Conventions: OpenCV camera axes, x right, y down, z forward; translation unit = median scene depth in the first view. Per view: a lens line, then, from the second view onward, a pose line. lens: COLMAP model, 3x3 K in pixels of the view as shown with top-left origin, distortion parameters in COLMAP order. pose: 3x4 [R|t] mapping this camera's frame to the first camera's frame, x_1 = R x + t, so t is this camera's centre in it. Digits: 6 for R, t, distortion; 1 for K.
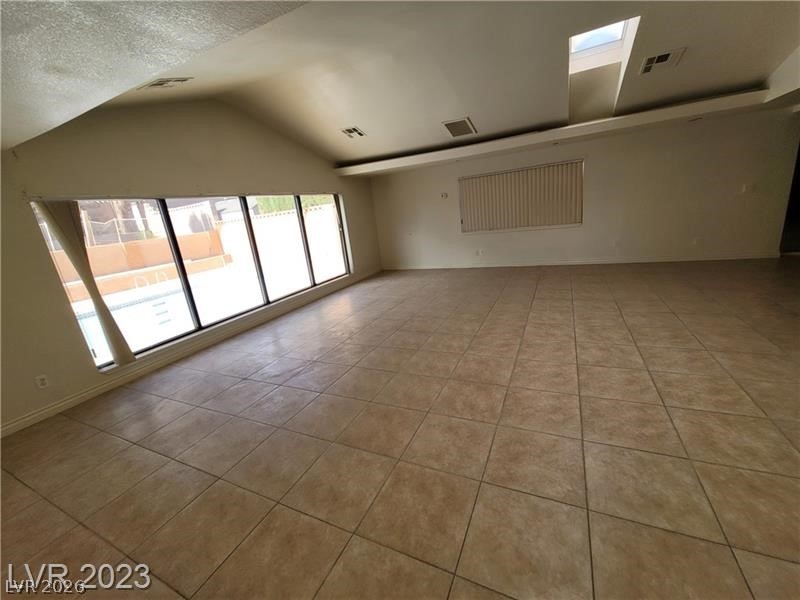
lens RADIAL K [[326.8, 0, 399.6], [0, 326.8, 300.8], [0, 0, 1]] dist [-0.002642, 0.000243]
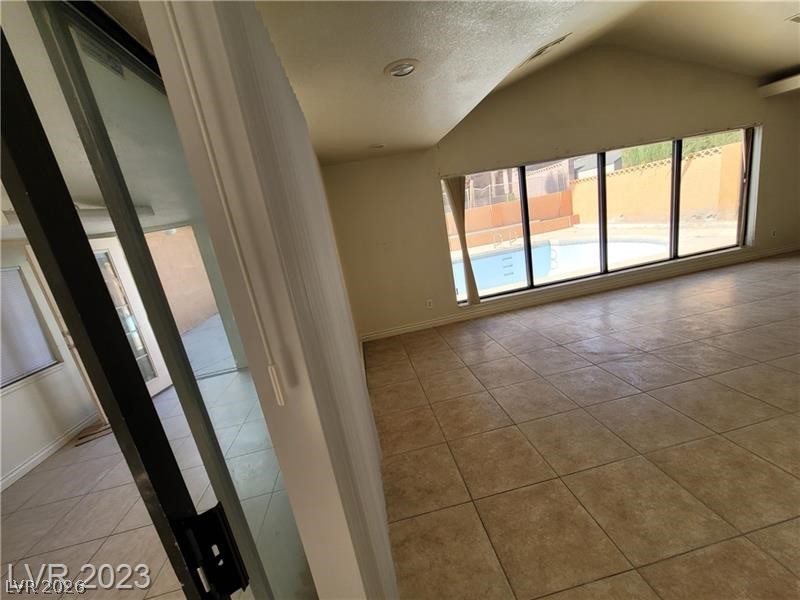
lens RADIAL K [[326.8, 0, 398.1], [0, 326.8, 300.7], [0, 0, 1]] dist [-0.002642, 0.000243]
pose [[0.565397, 0.214048, -0.796562, 0.014244], [-0.117103, 0.976789, 0.179358, -0.015740], [0.816464, -0.008129, 0.577339, 0.009320]]
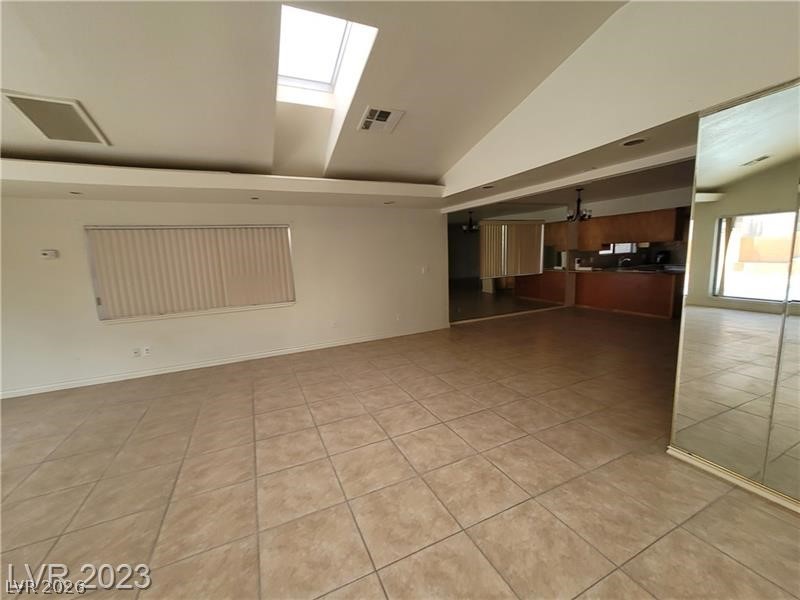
lens RADIAL K [[326.8, 0, 398.1], [0, 326.8, 296.6], [0, 0, 1]] dist [-0.002642, 0.000243]
pose [[0.639905, -0.012367, 0.768355, 0.173374], [0.176054, 0.975636, -0.130919, -0.167104], [-0.748015, 0.219048, 0.626491, 0.510752]]
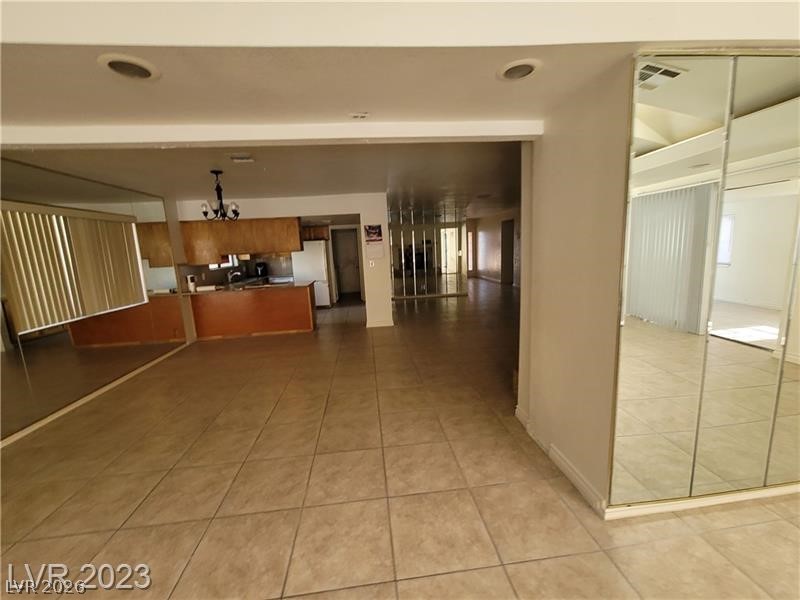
lens RADIAL K [[326.8, 0, 399.4], [0, 326.8, 299.7], [0, 0, 1]] dist [-0.002642, 0.000243]
pose [[-0.516616, 0.005589, 0.856199, 0.721713], [0.336735, 0.920725, 0.197169, -0.344618], [-0.787221, 0.390173, -0.477543, 0.908689]]
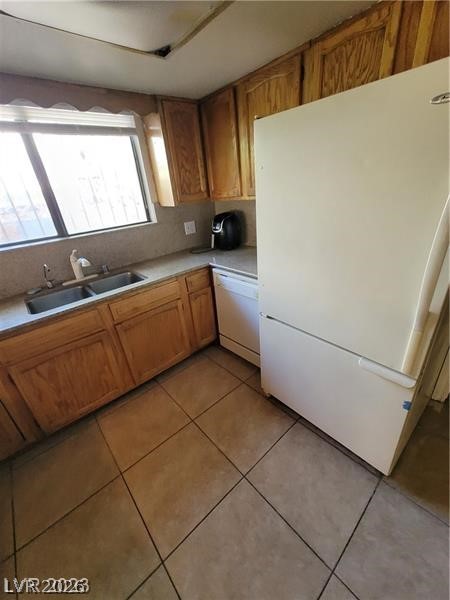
lens RADIAL K [[245.1, 0, 226.3], [0, 245.1, 298.2], [0, 0, 1]] dist [-0.002642, 0.000243]
pose [[0.388464, -0.312980, 0.866683, 2.561103], [0.284810, 0.935278, 0.210094, -0.383912], [-0.876344, 0.165226, 0.452461, 0.237553]]
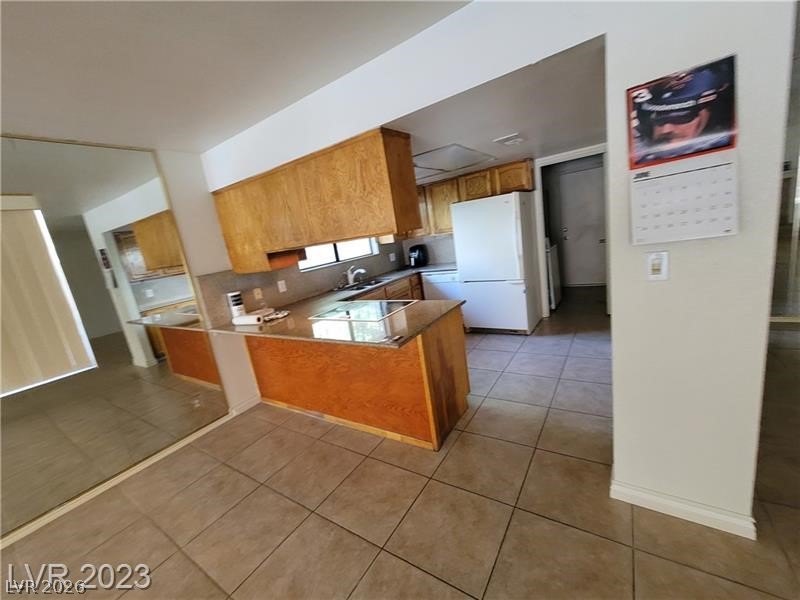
lens RADIAL K [[326.8, 0, 400.3], [0, 326.8, 301.9], [0, 0, 1]] dist [-0.002642, 0.000243]
pose [[0.148821, -0.113367, 0.982344, 1.763711], [0.392946, 0.918387, 0.046456, -0.327891], [-0.907439, 0.379095, 0.181222, 0.384540]]
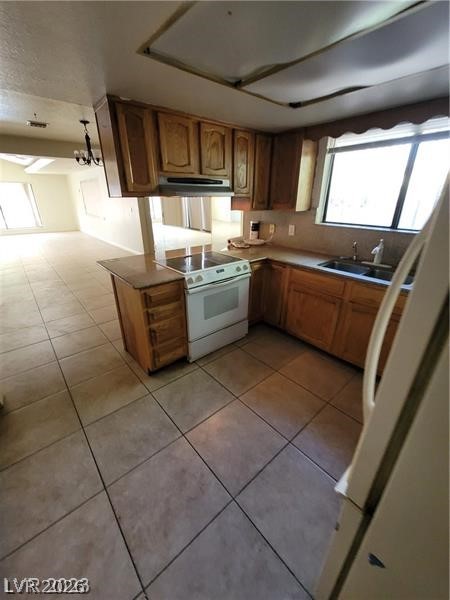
lens RADIAL K [[245.1, 0, 220.0], [0, 245.1, 300.3], [0, 0, 1]] dist [-0.002642, 0.000243]
pose [[0.908413, 0.267199, -0.321544, 2.763467], [-0.211433, 0.957122, 0.198022, -0.352002], [0.360668, -0.111901, 0.925957, 0.004947]]
